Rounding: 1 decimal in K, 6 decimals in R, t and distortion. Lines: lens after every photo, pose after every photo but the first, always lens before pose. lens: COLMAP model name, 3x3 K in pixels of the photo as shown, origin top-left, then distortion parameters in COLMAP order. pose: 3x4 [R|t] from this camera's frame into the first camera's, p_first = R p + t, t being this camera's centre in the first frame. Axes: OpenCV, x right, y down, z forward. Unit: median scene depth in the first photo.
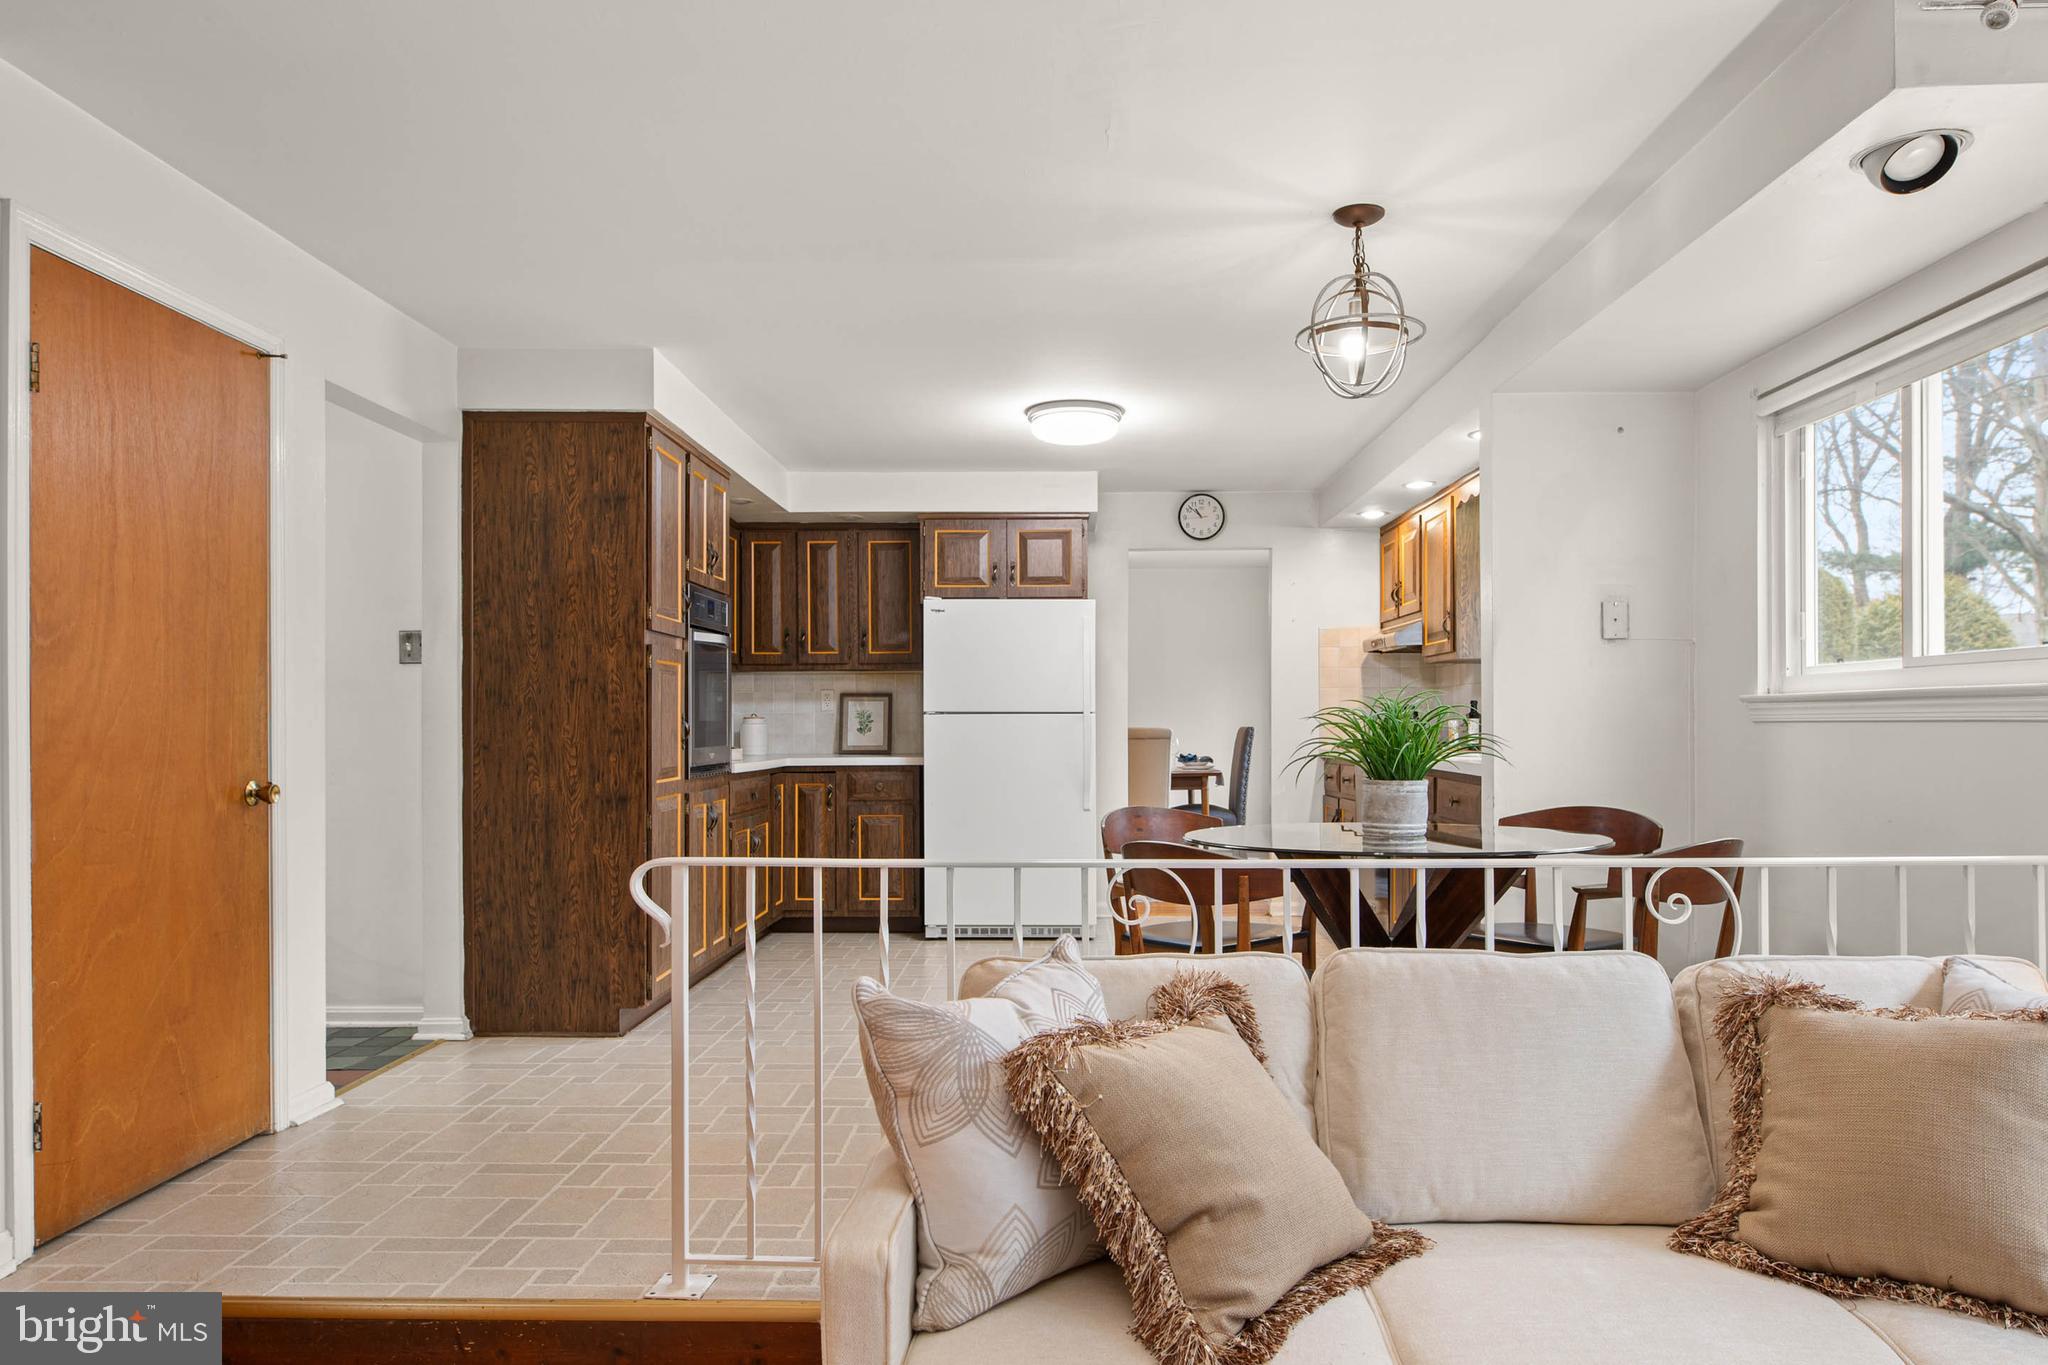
lens RADIAL K [[1308.2, 0, 1057.3], [0, 1308.2, 710.1], [0, 0, 1]] dist [0.000733, 0.000110]
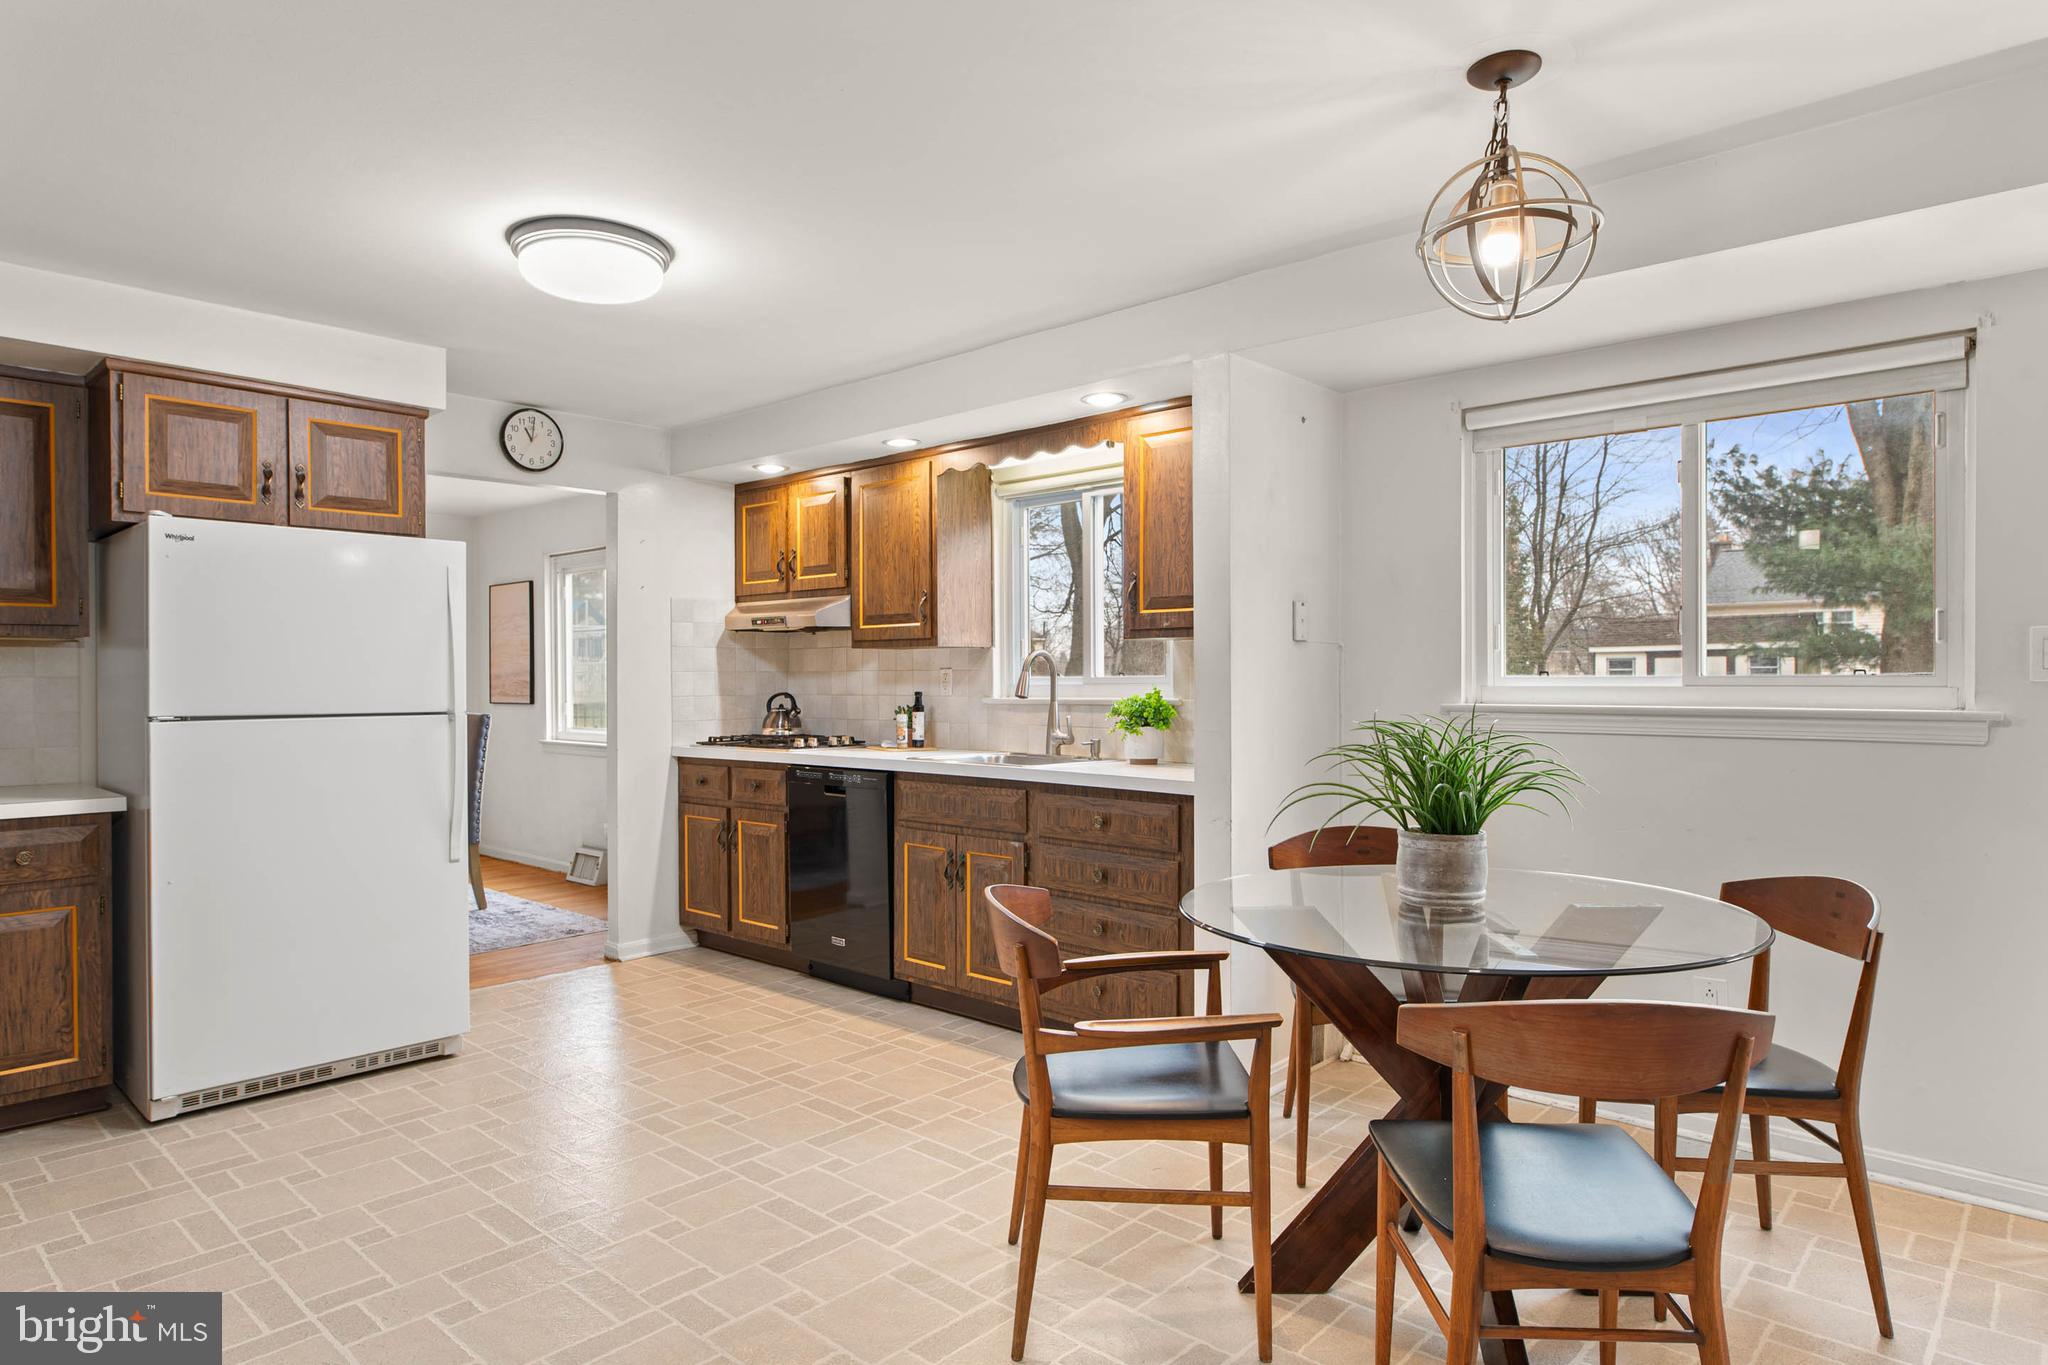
lens RADIAL K [[1182.2, 0, 1025.2], [0, 1182.2, 683.5], [0, 0, 1]] dist [0.001065, -0.001341]
pose [[0.668078, -0.002327, 0.744088, -0.250478], [-0.007344, 0.999926, 0.009721, -0.022776], [-0.744055, -0.011959, 0.668011, 0.428408]]
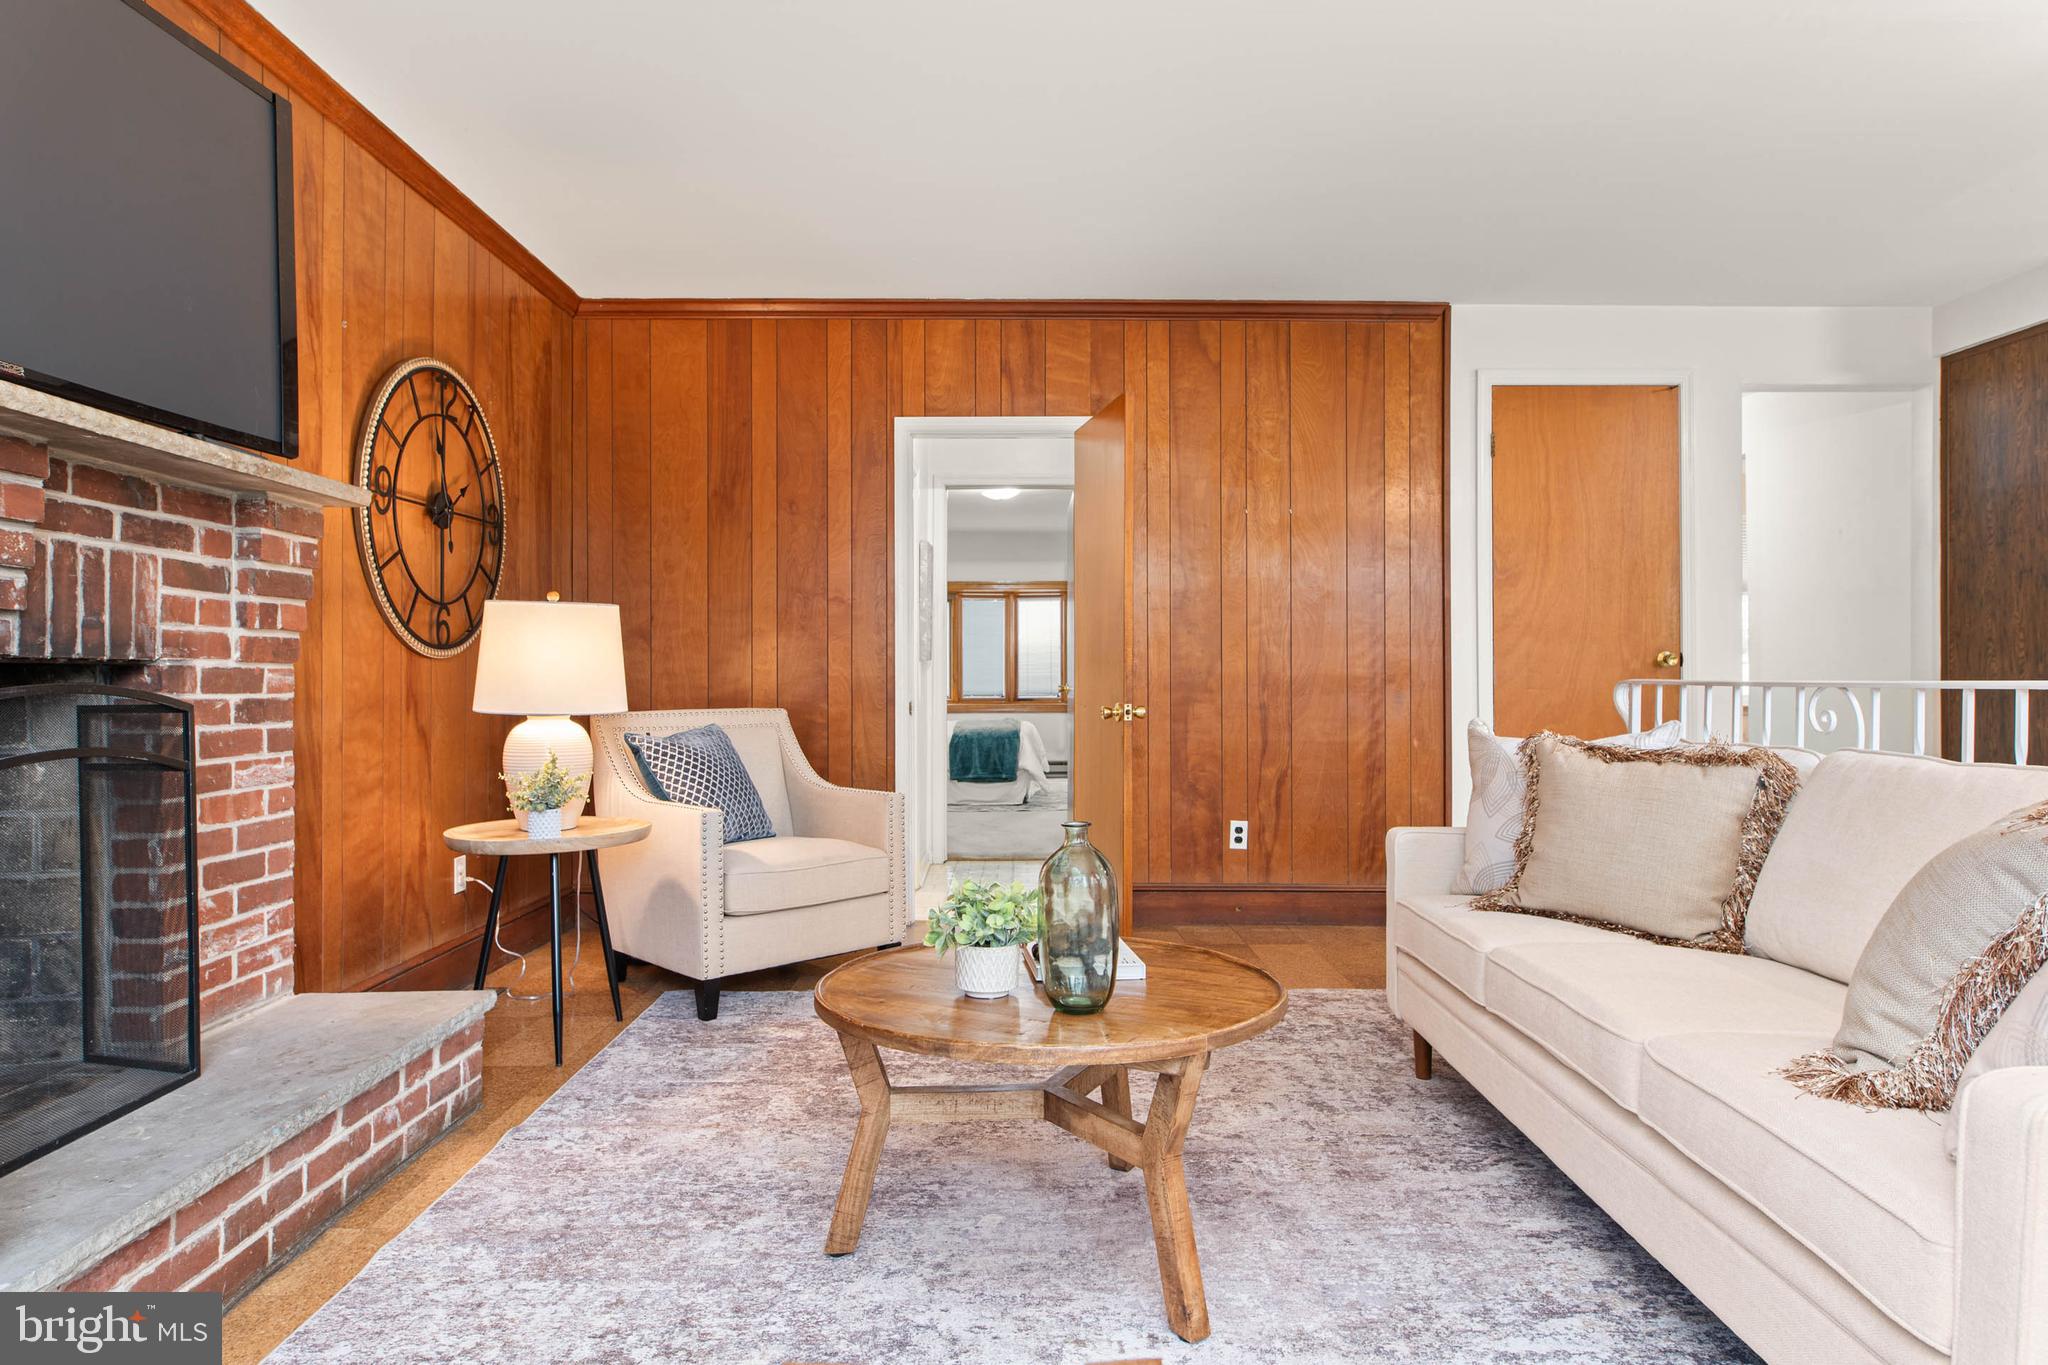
lens RADIAL K [[1185.4, 0, 1021.1], [0, 1185.4, 670.9], [0, 0, 1]] dist [0.001009, -0.000542]
pose [[0.014264, -0.004968, -0.999886, 0.488682], [0.014126, 0.999889, -0.004766, 0.042462], [0.999798, -0.014057, 0.014333, 0.100320]]
